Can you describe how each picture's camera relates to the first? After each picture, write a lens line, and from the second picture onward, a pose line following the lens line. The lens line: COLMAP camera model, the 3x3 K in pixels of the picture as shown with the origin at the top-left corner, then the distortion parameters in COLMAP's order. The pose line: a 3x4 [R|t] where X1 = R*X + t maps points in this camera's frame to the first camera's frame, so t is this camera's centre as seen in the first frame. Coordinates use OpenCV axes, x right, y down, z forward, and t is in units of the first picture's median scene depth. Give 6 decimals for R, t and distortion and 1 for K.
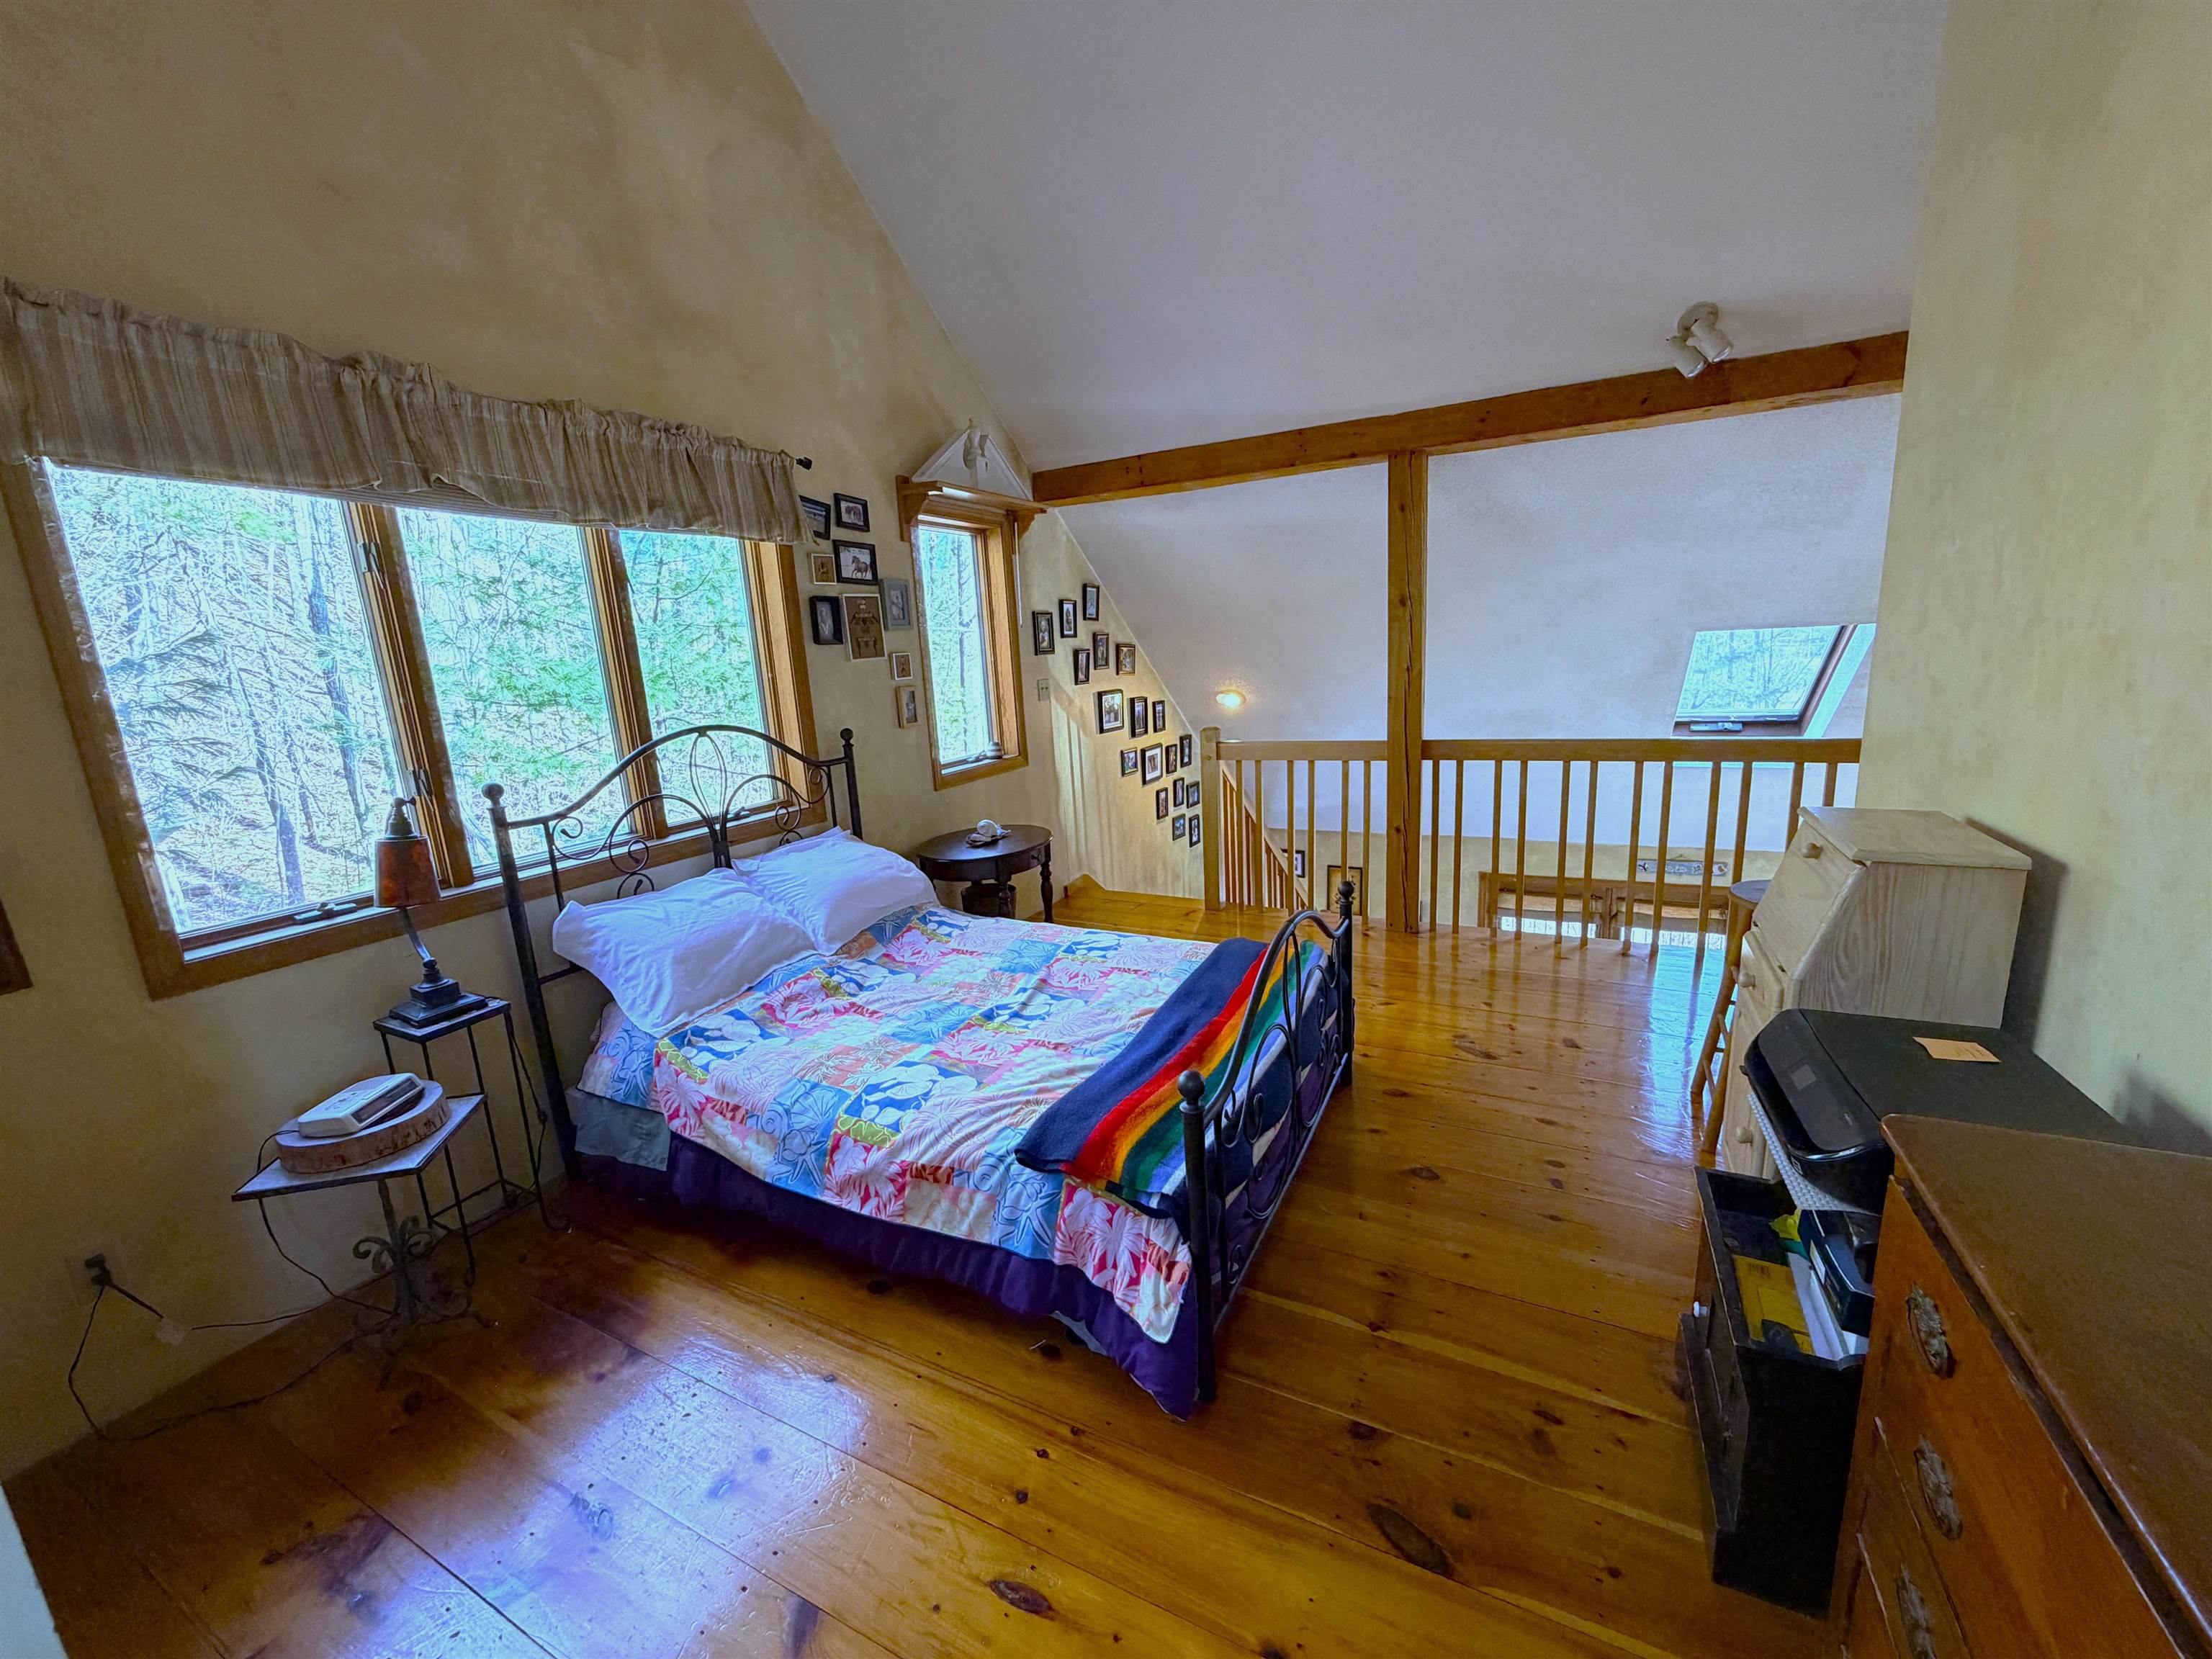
lens RADIAL K [[879.0, 0, 1099.5], [0, 879.0, 833.2], [0, 0, 1]] dist [-0.002440, 0.000097]
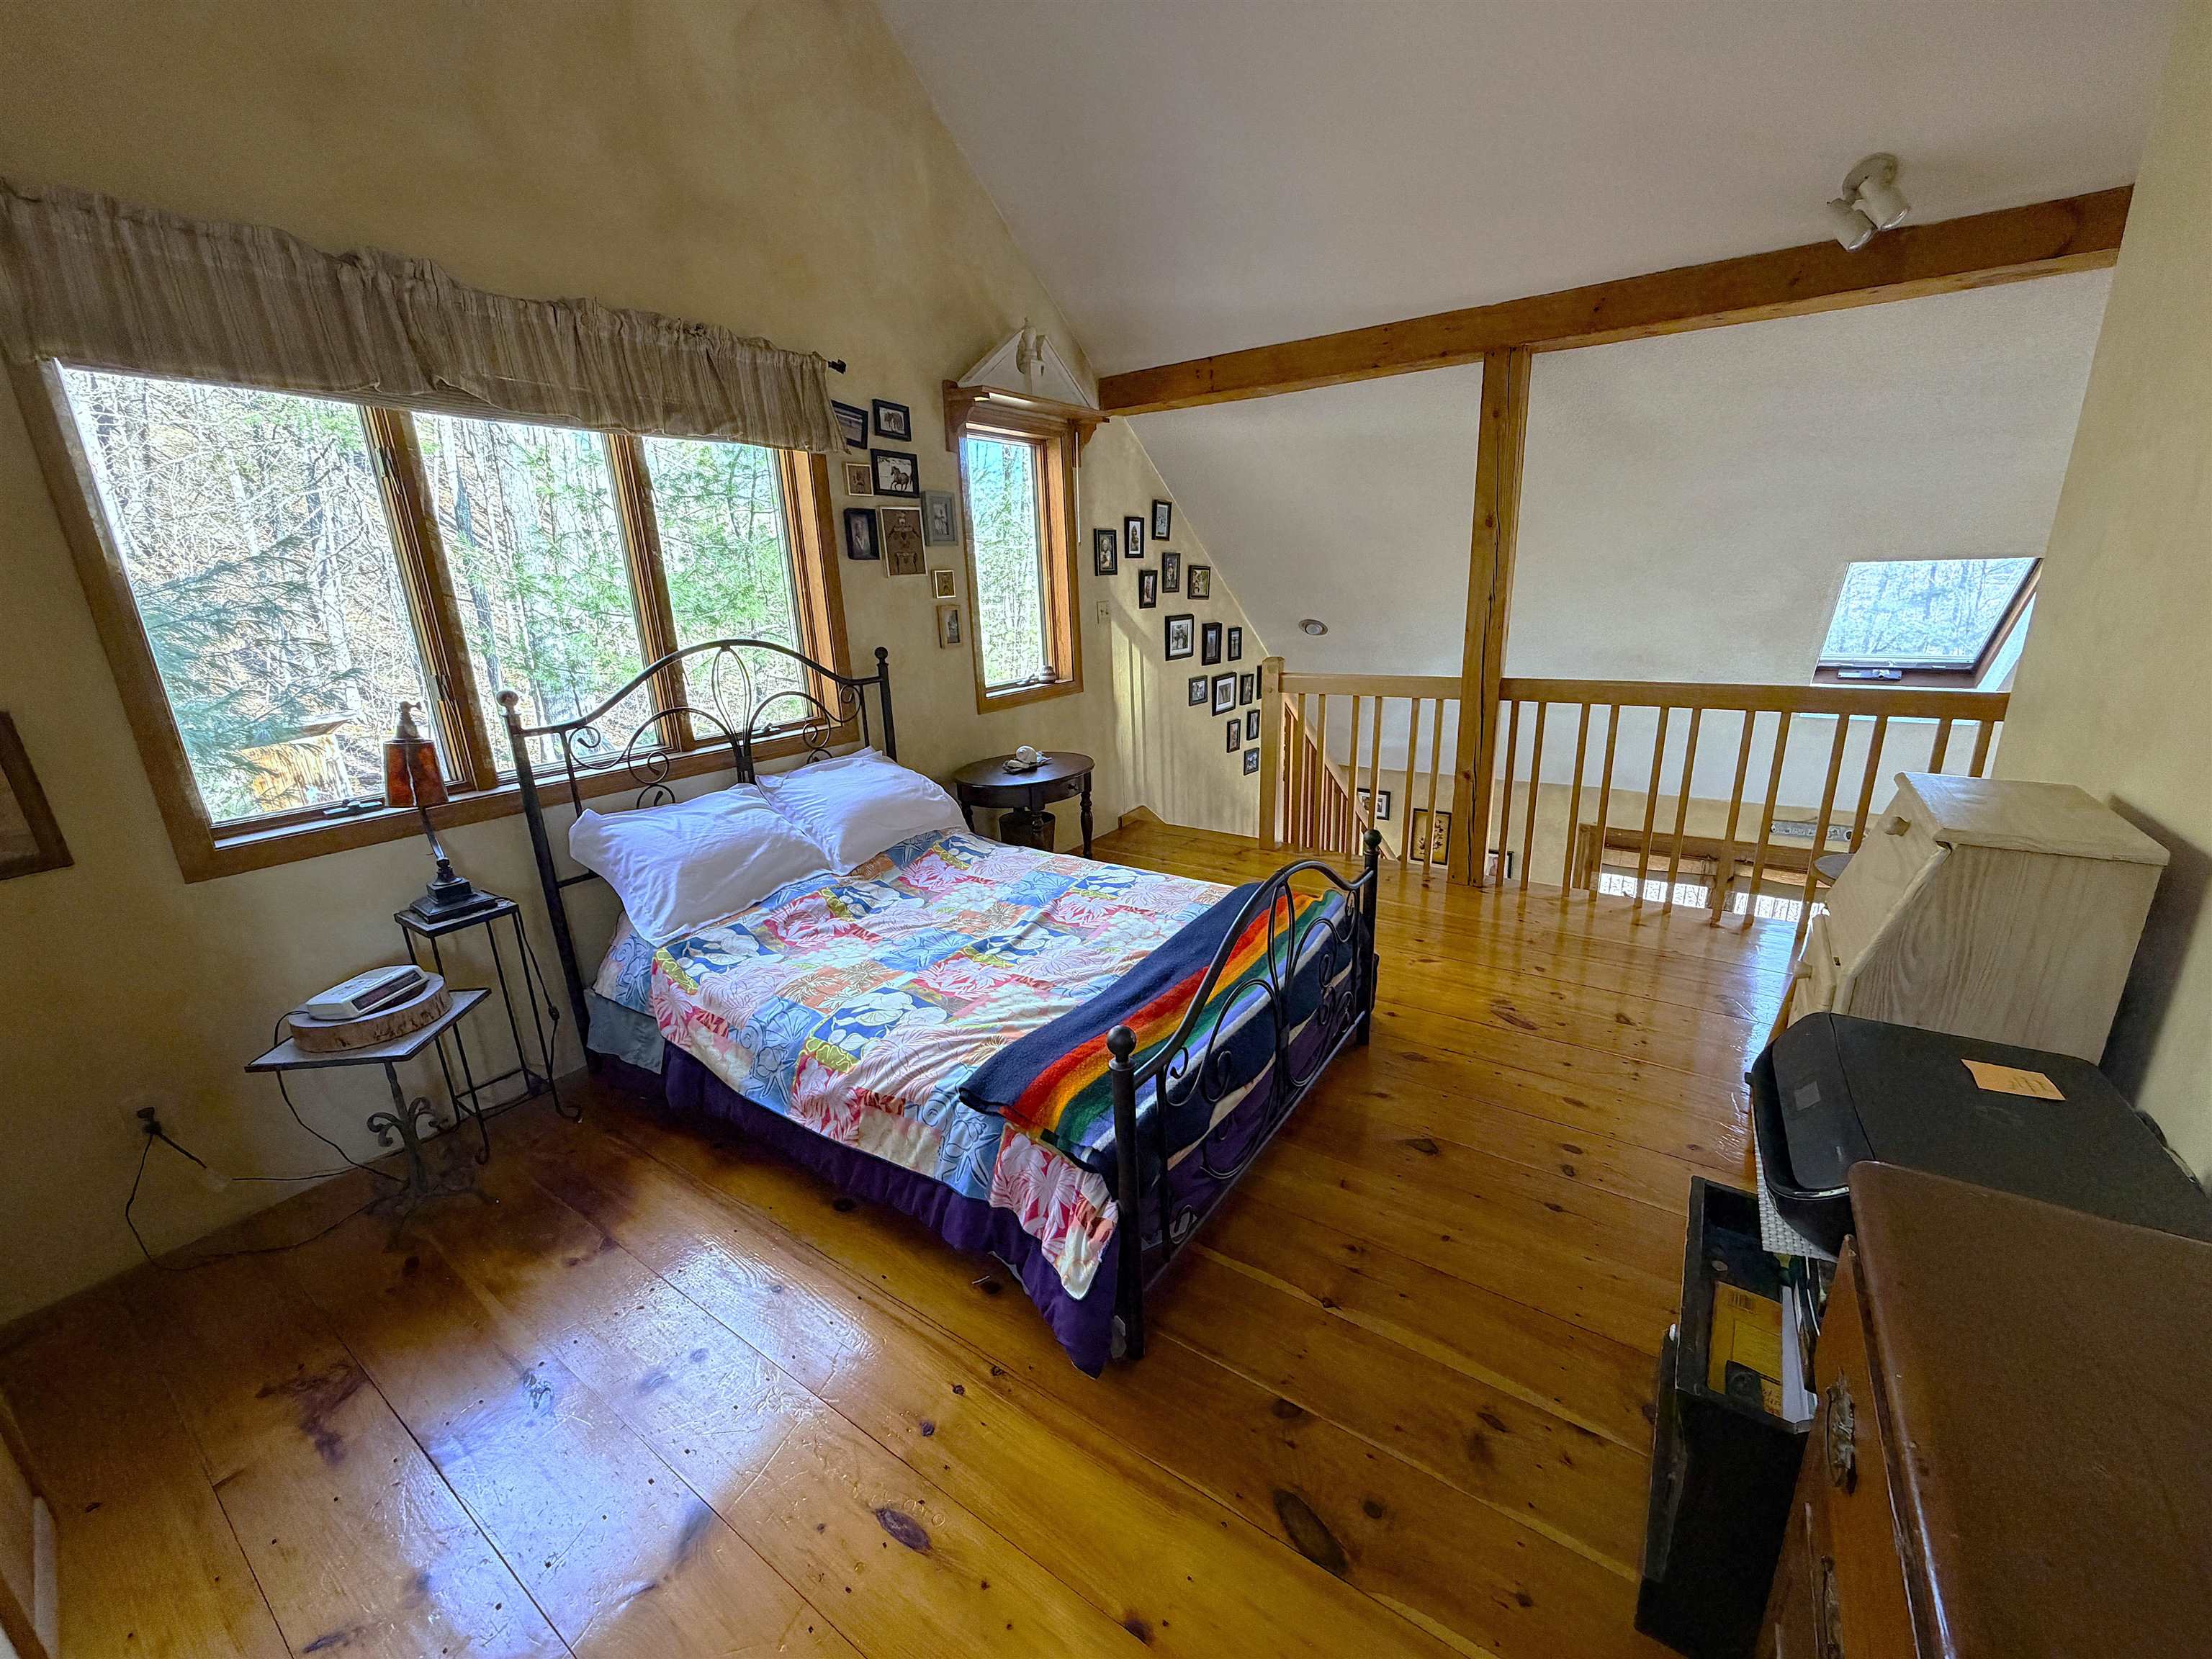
lens RADIAL K [[879.0, 0, 1099.5], [0, 879.0, 833.2], [0, 0, 1]] dist [-0.002440, 0.000097]
pose [[0.991596, 0.053710, -0.117700, 0.096289], [-0.043809, 0.995405, 0.085145, -0.007149], [0.121732, -0.079273, 0.989392, 0.046014]]
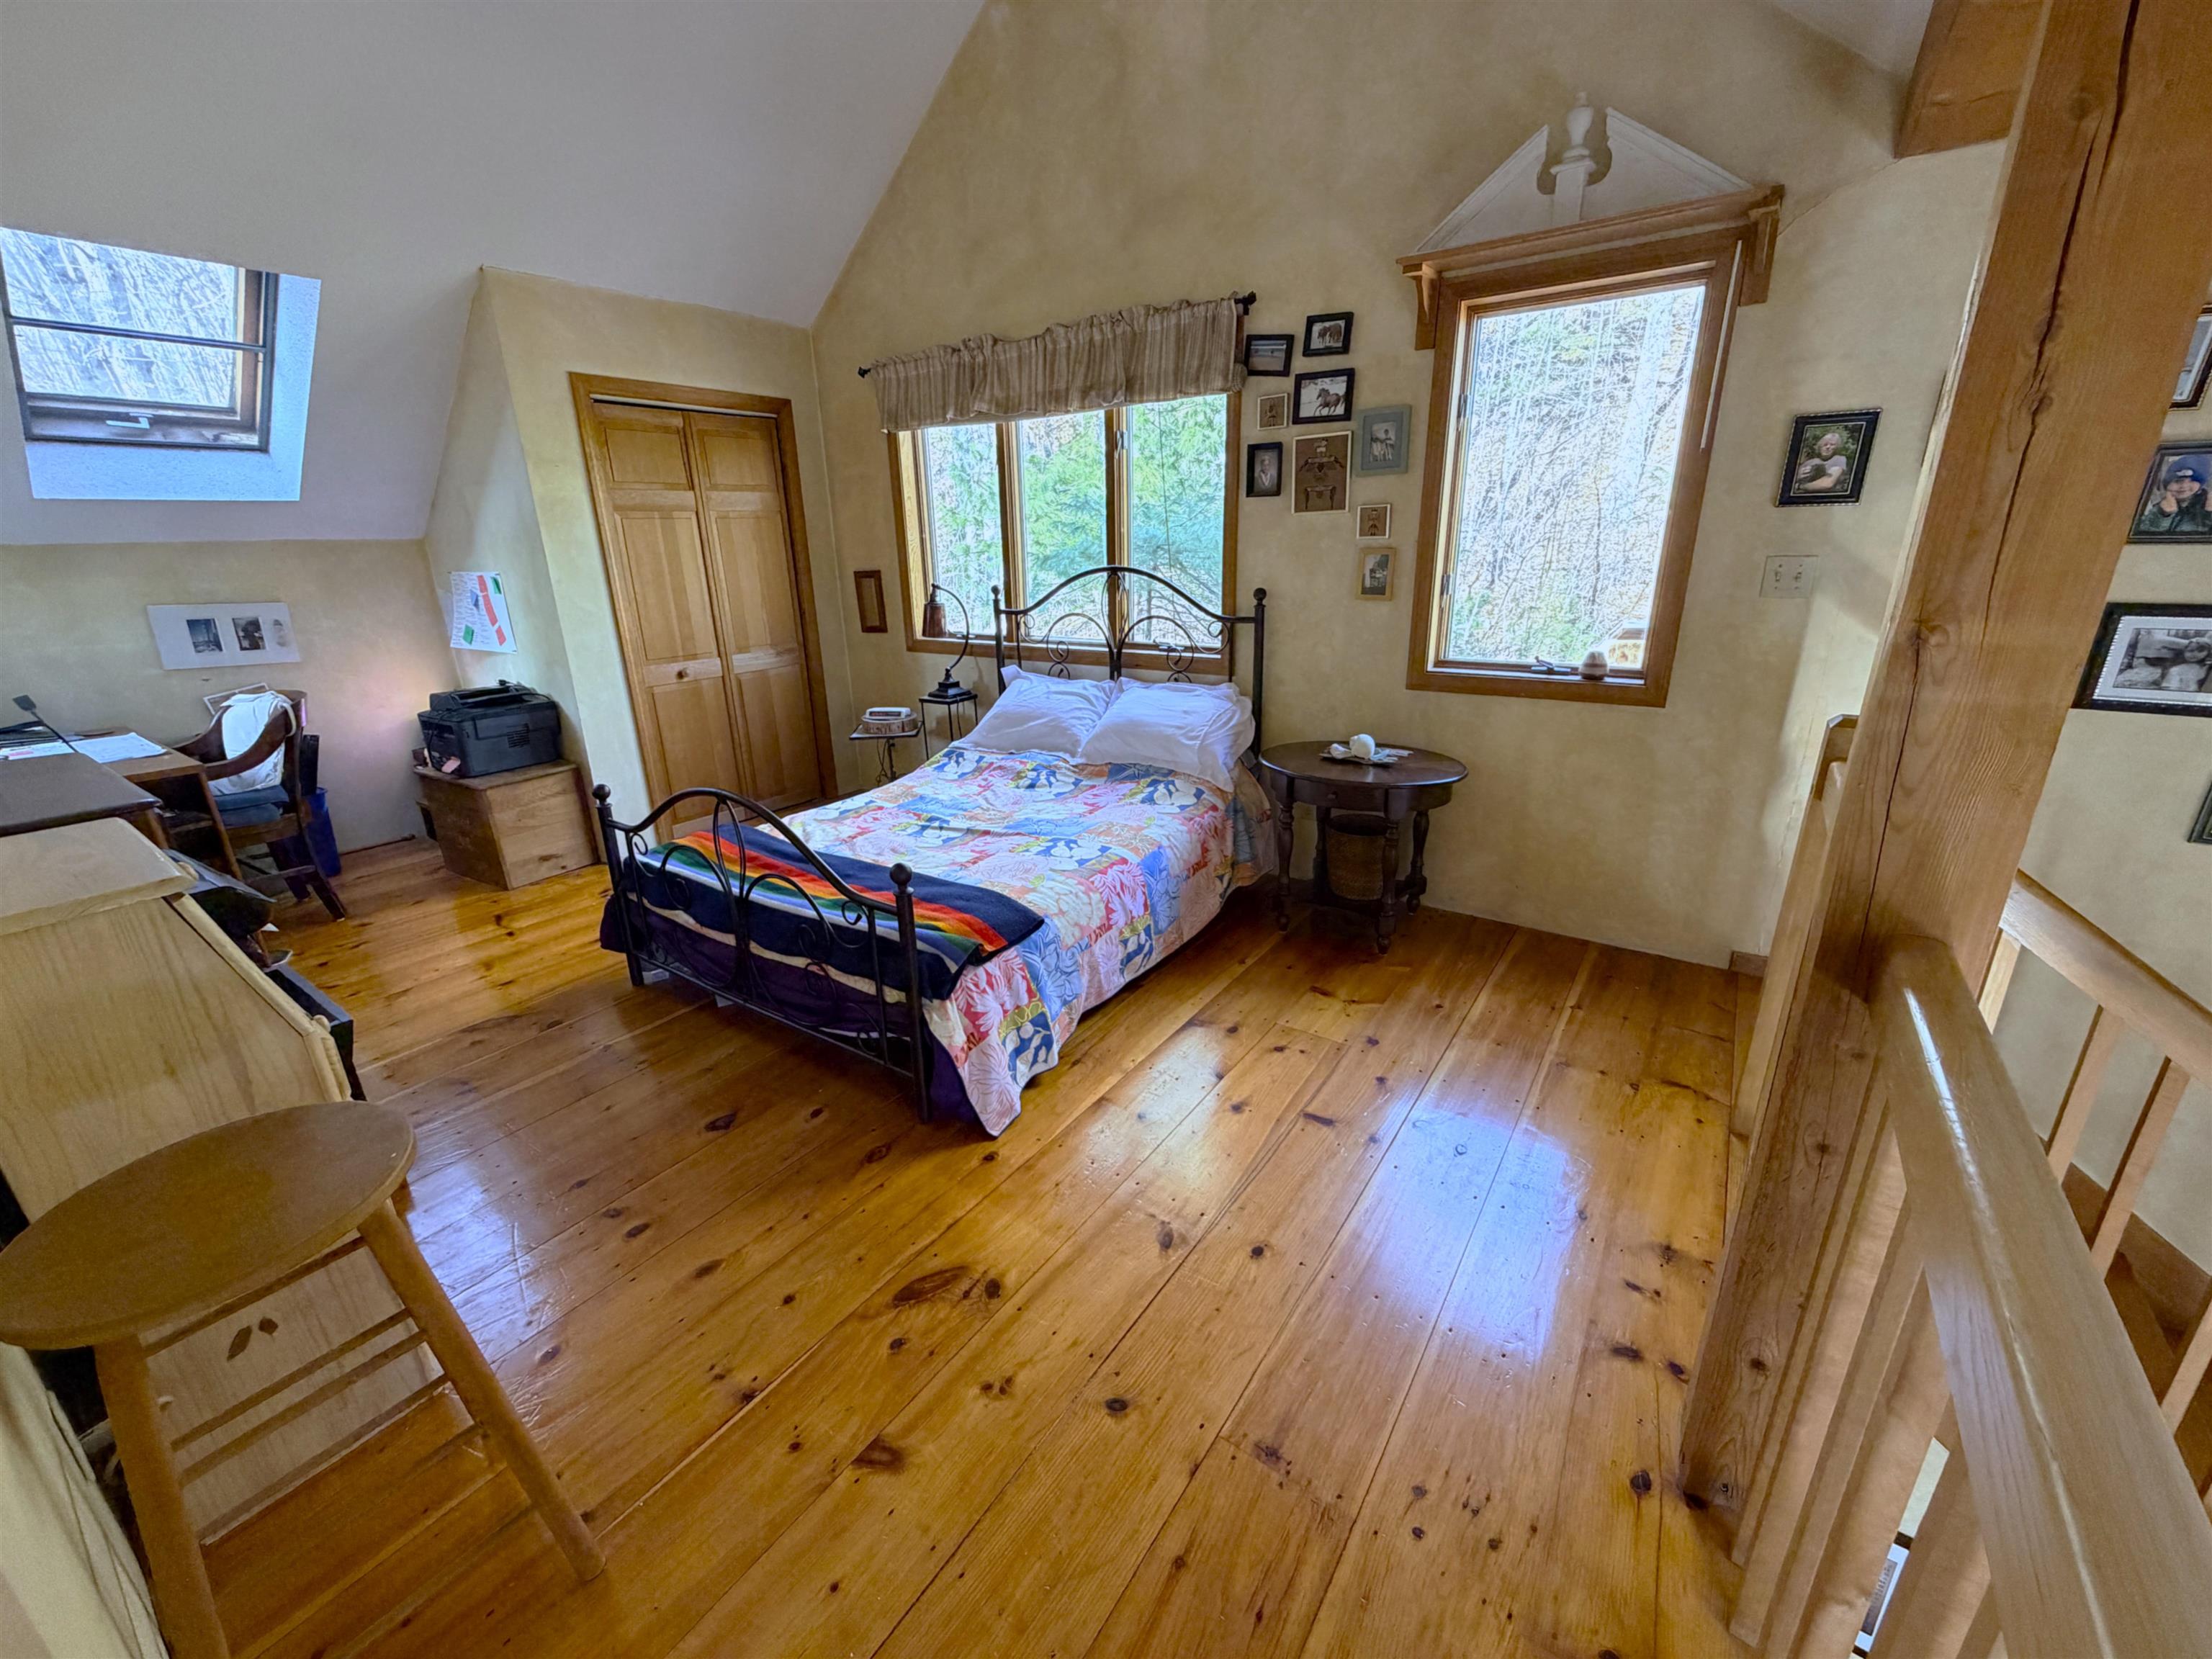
lens RADIAL K [[879.0, 0, 1099.5], [0, 879.0, 833.2], [0, 0, 1]] dist [-0.002440, 0.000097]
pose [[-0.137389, 0.370904, -0.918452, 0.849938], [-0.174638, 0.903649, 0.391050, -0.261333], [0.975000, 0.214122, -0.059377, 1.109669]]
